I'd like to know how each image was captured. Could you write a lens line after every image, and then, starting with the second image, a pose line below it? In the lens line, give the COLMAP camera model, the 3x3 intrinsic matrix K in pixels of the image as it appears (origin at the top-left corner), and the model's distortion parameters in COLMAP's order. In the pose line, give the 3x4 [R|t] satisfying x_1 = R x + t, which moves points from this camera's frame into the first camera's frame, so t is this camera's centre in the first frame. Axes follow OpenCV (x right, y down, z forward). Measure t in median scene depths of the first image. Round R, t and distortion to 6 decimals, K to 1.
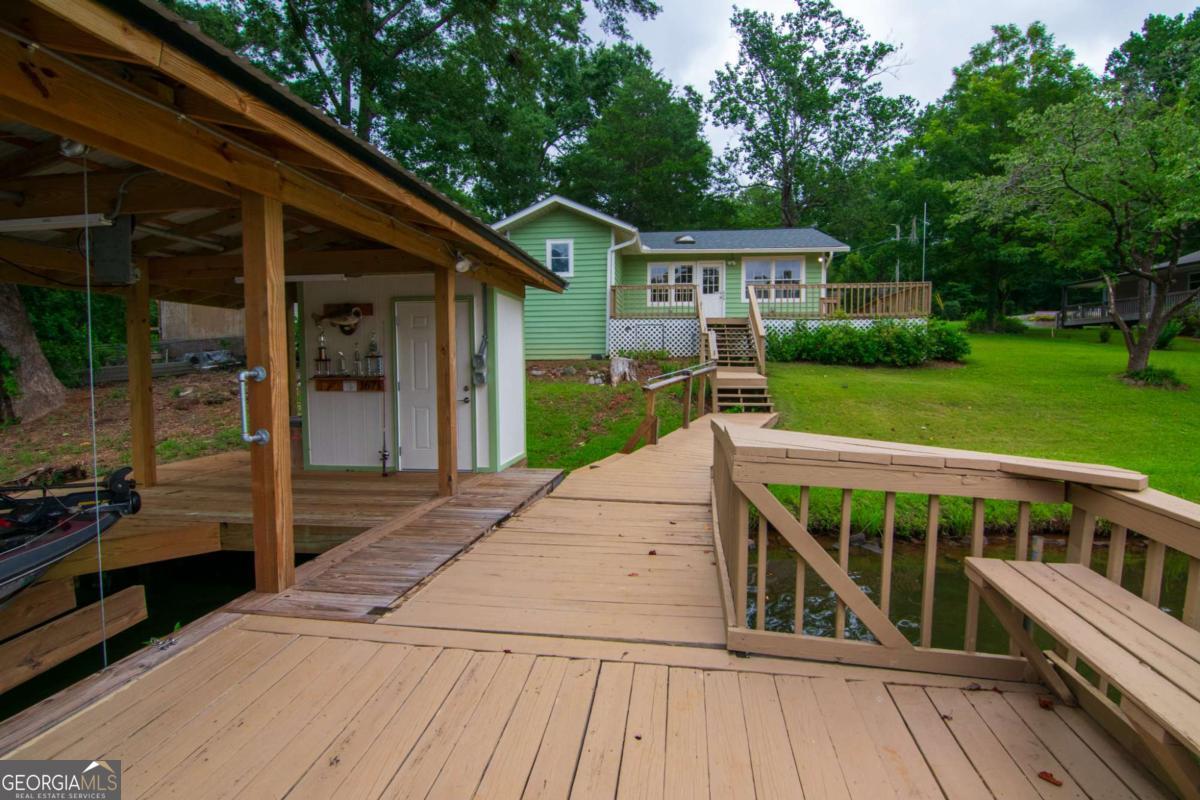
lens RADIAL K [[581.4, 0, 609.1], [0, 581.4, 397.3], [0, 0, 1]] dist [-0.002570, -0.012341]
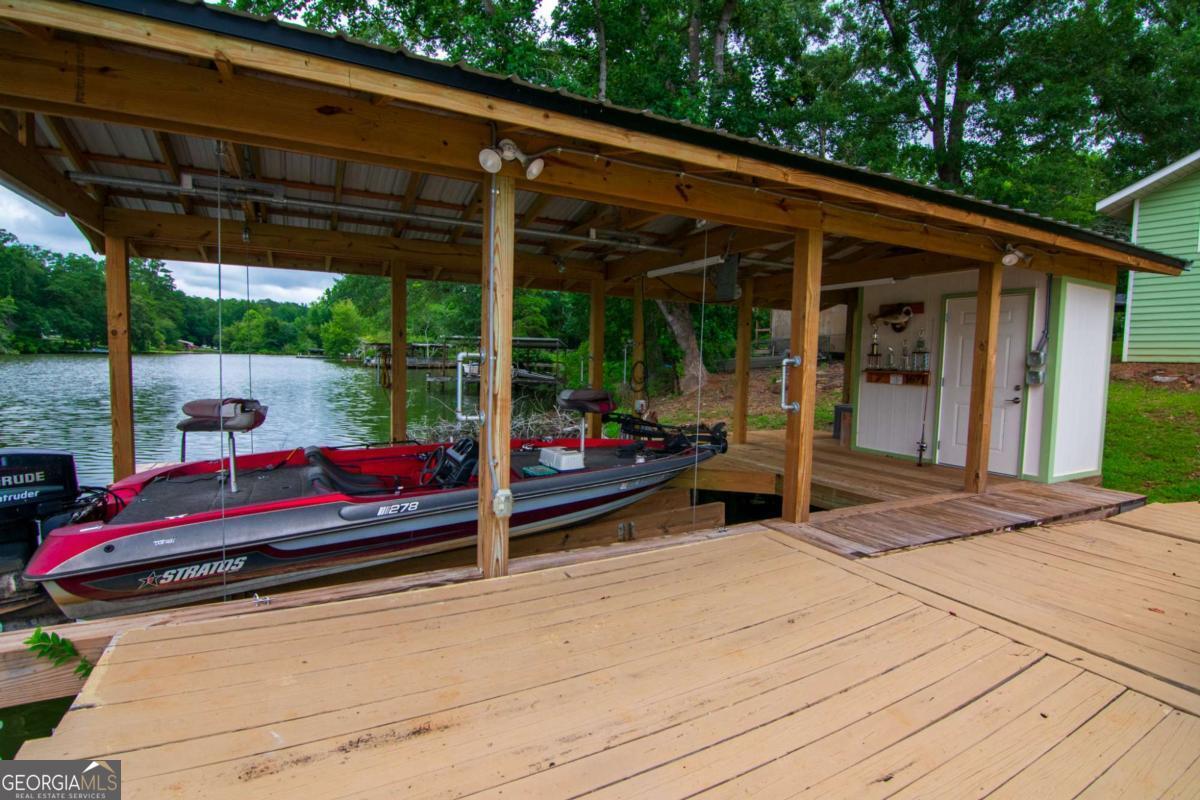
lens RADIAL K [[581.4, 0, 609.1], [0, 581.4, 397.3], [0, 0, 1]] dist [-0.002570, -0.012341]
pose [[0.590297, 0.074178, -0.803771, 0.141255], [-0.072167, 0.996631, 0.038976, 0.013336], [0.803954, 0.034999, 0.593661, -0.096594]]
